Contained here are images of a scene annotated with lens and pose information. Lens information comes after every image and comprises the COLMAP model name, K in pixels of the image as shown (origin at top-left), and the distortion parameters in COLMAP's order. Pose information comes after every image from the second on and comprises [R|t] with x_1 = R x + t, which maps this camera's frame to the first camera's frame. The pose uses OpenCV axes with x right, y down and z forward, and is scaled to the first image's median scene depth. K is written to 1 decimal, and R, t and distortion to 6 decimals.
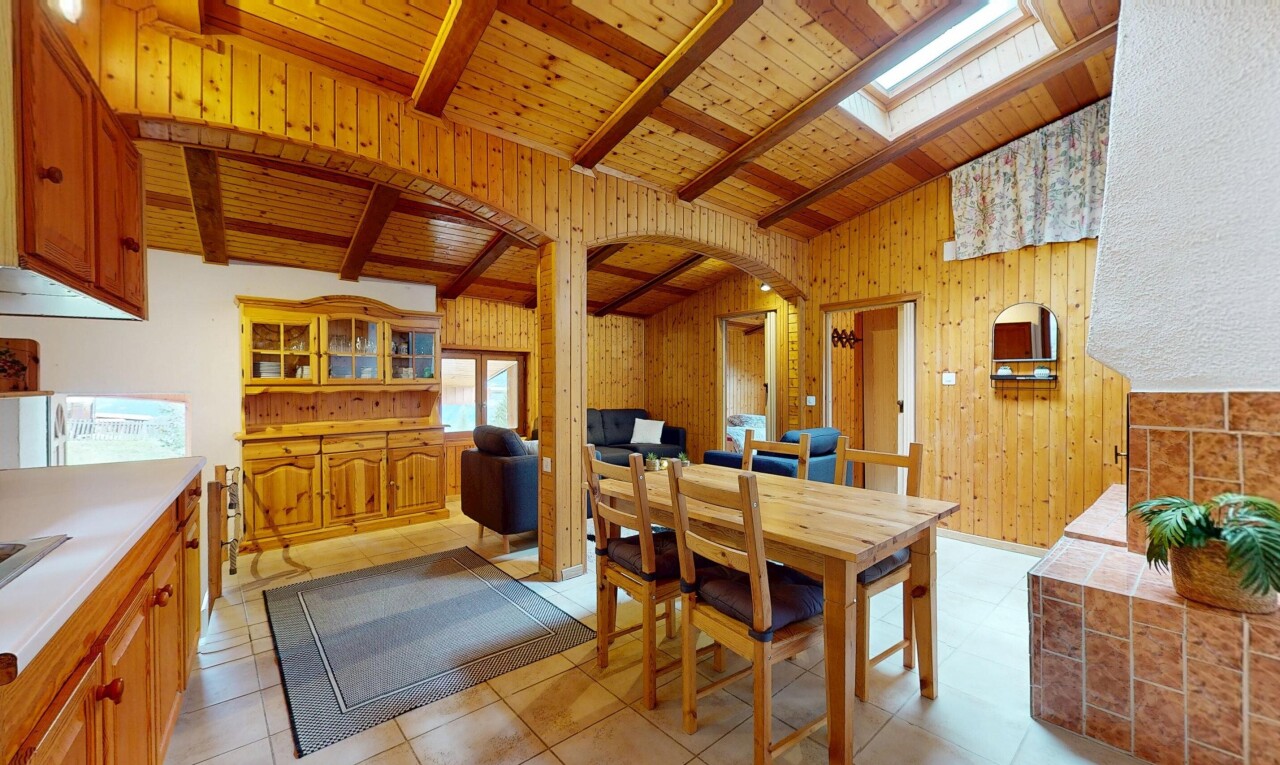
lens RADIAL K [[496.6, 0, 639.3], [0, 496.6, 382.6], [0, 0, 1]] dist [0.002504, 0.000019]
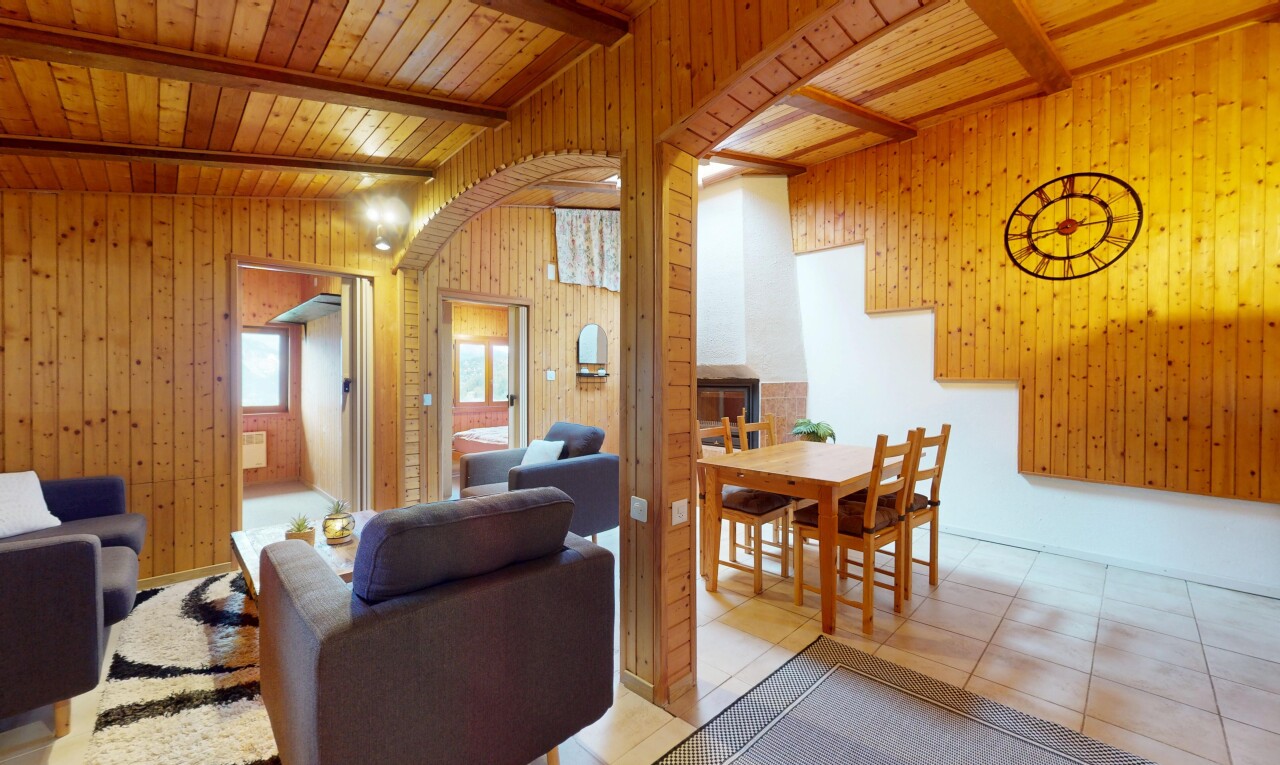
lens RADIAL K [[496.6, 0, 640.5], [0, 496.6, 385.3], [0, 0, 1]] dist [0.002504, 0.000019]
pose [[-0.073108, -0.011381, 0.997259, -0.658206], [-0.002358, 0.999934, 0.011238, 0.002778], [-0.997321, -0.001530, -0.073130, 0.916353]]
